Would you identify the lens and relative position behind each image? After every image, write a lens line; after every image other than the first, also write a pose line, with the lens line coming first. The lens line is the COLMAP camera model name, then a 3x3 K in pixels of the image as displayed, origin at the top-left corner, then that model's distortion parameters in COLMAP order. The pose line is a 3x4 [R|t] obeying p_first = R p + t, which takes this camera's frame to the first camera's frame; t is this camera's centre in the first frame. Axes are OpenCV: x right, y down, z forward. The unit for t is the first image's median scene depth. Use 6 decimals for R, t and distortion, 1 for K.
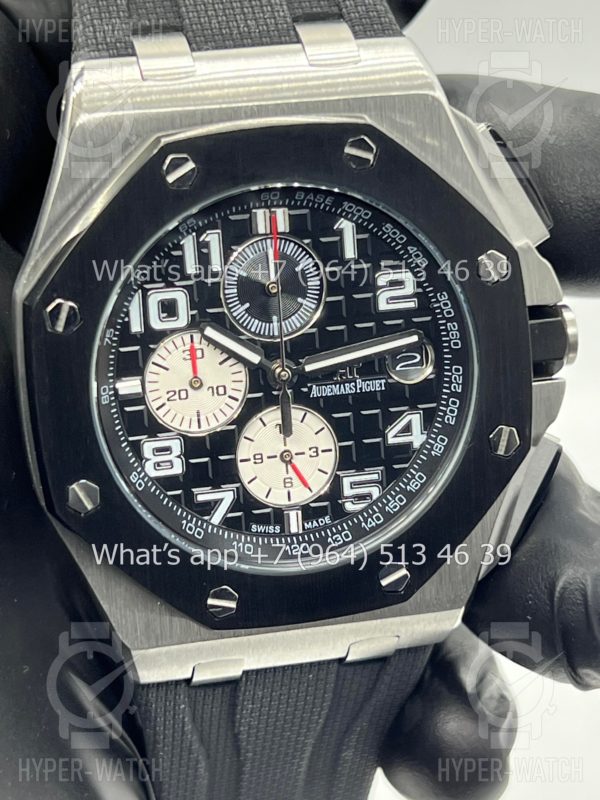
lens RADIAL K [[1860.0, 0, 300.0], [0, 1860.0, 400.0], [0, 0, 1]] dist [0.199968, -0.331309]
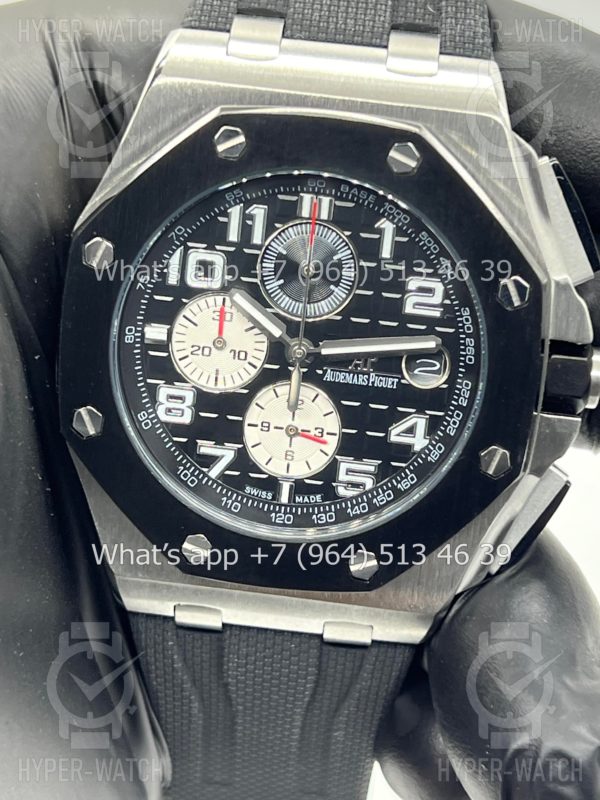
lens RADIAL K [[1860.0, 0, 300.0], [0, 1860.0, 400.0], [0, 0, 1]] dist [0.199968, -0.331309]
pose [[0.951775, 0.213749, -0.220081, 0.227736], [-0.216311, 0.976242, 0.012684, -0.000875], [0.217564, 0.035534, 0.975399, -0.027772]]
